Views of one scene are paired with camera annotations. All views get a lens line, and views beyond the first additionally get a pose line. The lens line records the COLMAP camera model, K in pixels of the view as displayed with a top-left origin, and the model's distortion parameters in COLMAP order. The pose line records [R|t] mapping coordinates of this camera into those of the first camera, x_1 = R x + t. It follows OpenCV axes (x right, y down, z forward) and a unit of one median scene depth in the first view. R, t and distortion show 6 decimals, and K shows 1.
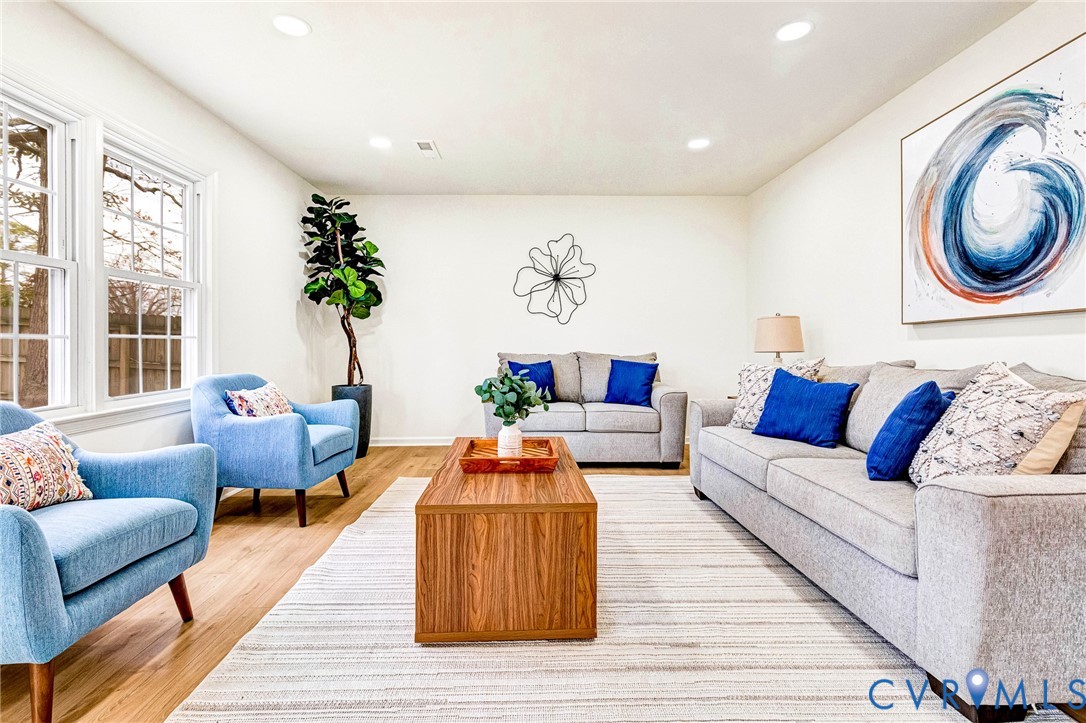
lens RADIAL K [[516.8, 0, 557.1], [0, 516.8, 344.1], [0, 0, 1]] dist [0.003952, -0.000396]
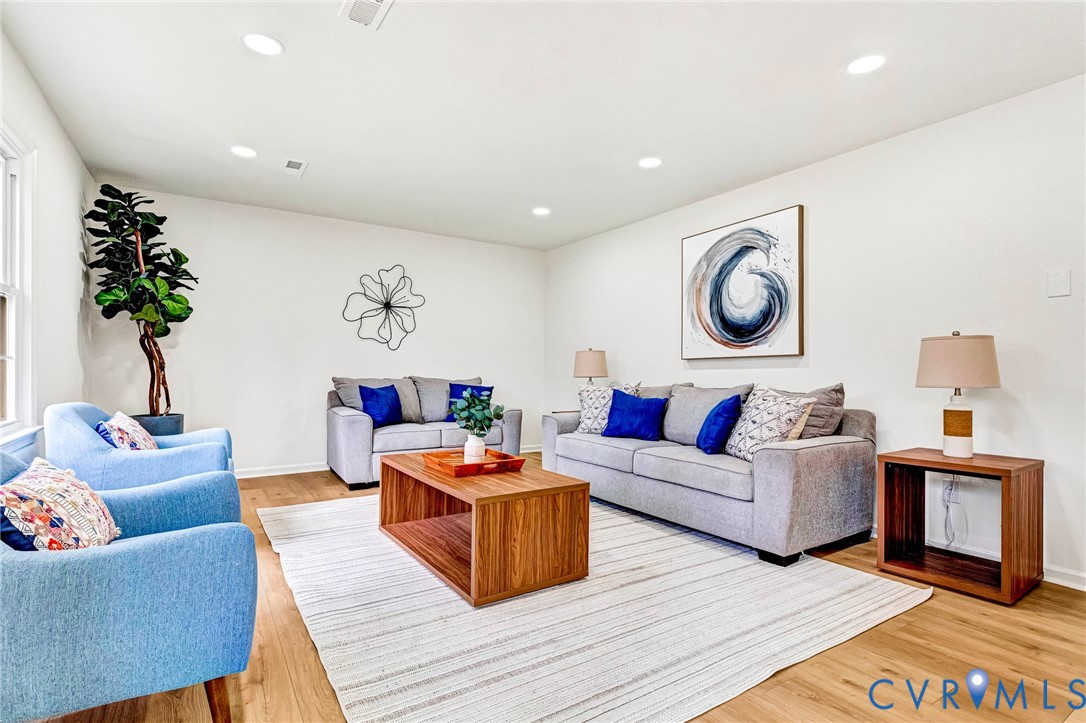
lens RADIAL K [[502.4, 0, 548.6], [0, 502.4, 371.5], [0, 0, 1]] dist [0.003107, 0.000287]
pose [[0.861059, 0.007383, 0.508452, -0.536412], [-0.010751, 0.999935, 0.003687, -0.004259], [-0.508392, -0.008641, 0.861082, -0.105462]]
